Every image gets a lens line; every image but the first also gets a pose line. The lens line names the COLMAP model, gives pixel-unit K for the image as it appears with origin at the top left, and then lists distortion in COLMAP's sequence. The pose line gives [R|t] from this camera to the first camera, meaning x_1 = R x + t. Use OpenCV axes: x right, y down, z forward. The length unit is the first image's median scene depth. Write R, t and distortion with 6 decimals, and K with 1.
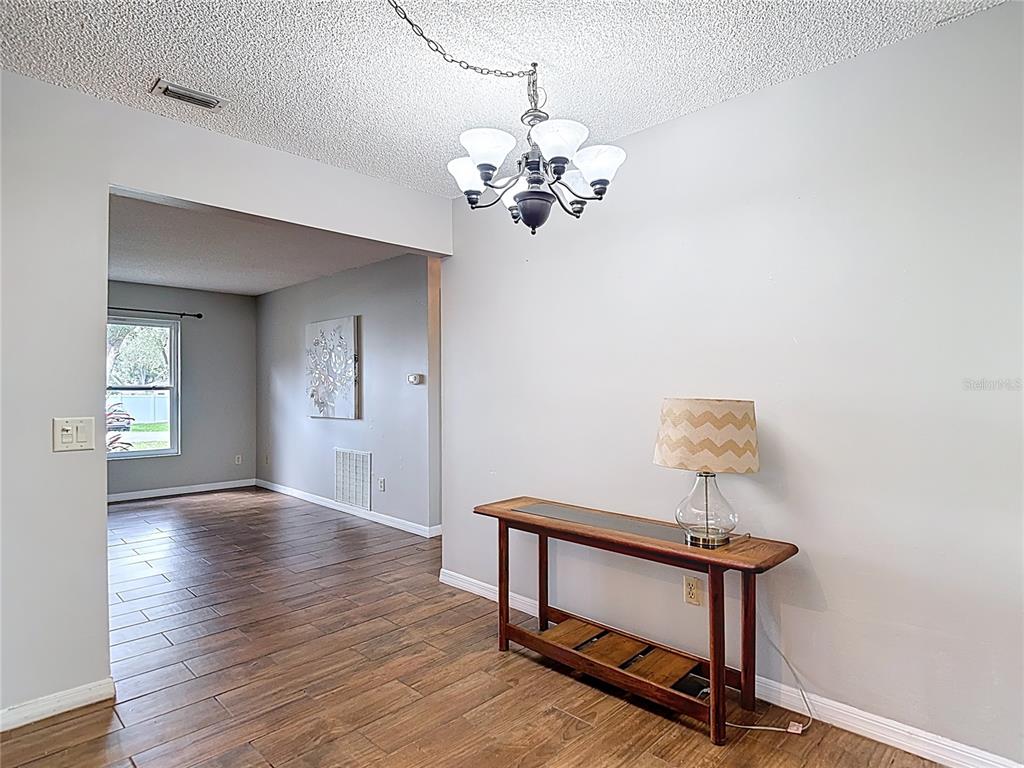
lens RADIAL K [[550.6, 0, 522.2], [0, 550.6, 386.9], [0, 0, 1]] dist [-0.007025, -0.007189]
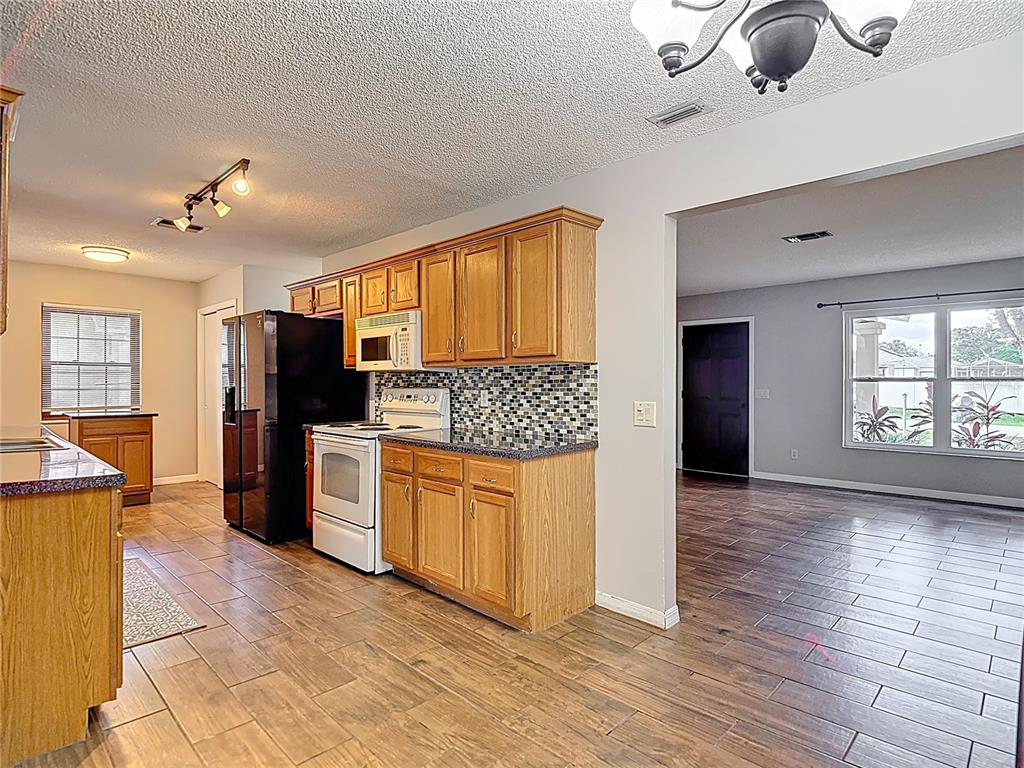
lens RADIAL K [[550.6, 0, 519.2], [0, 550.6, 385.4], [0, 0, 1]] dist [-0.007025, -0.007189]
pose [[0.012318, 0.008499, -0.999888, 0.378563], [0.005758, 0.999947, 0.008571, 0.000238], [0.999908, -0.005863, 0.012268, 0.502539]]
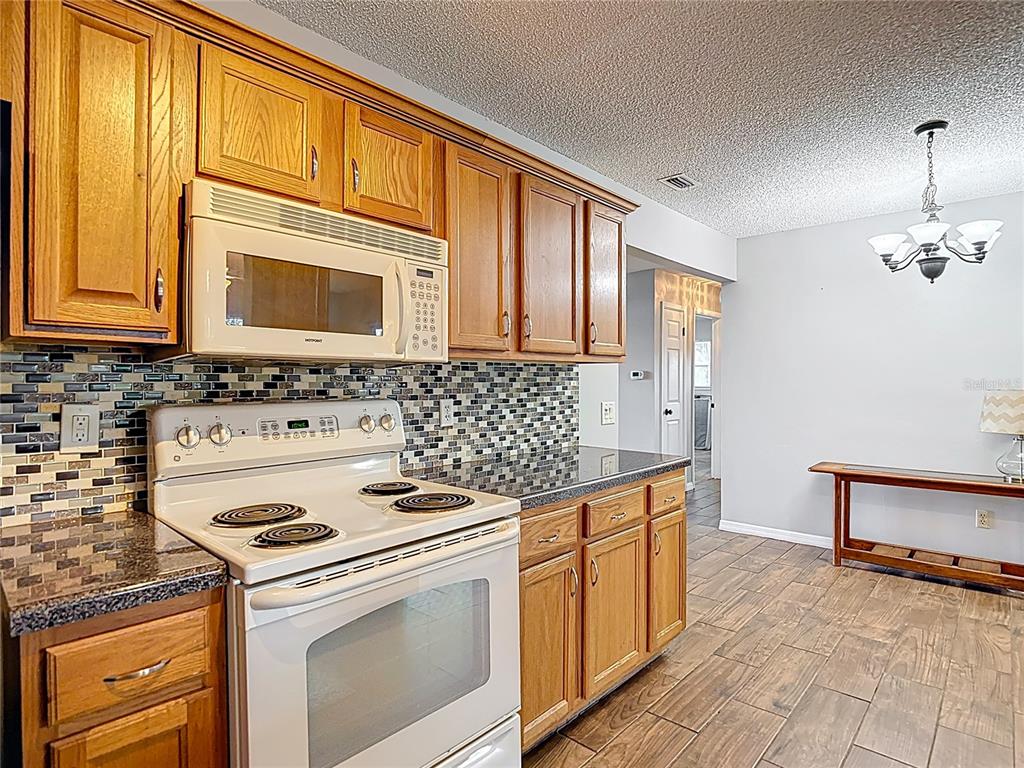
lens RADIAL K [[550.6, 0, 509.4], [0, 550.6, 389.8], [0, 0, 1]] dist [-0.007025, -0.007189]
pose [[0.999392, -0.001308, 0.034829, -0.836878], [0.000607, 0.999797, 0.020127, -0.007131], [-0.034848, -0.020094, 0.999191, -0.343364]]
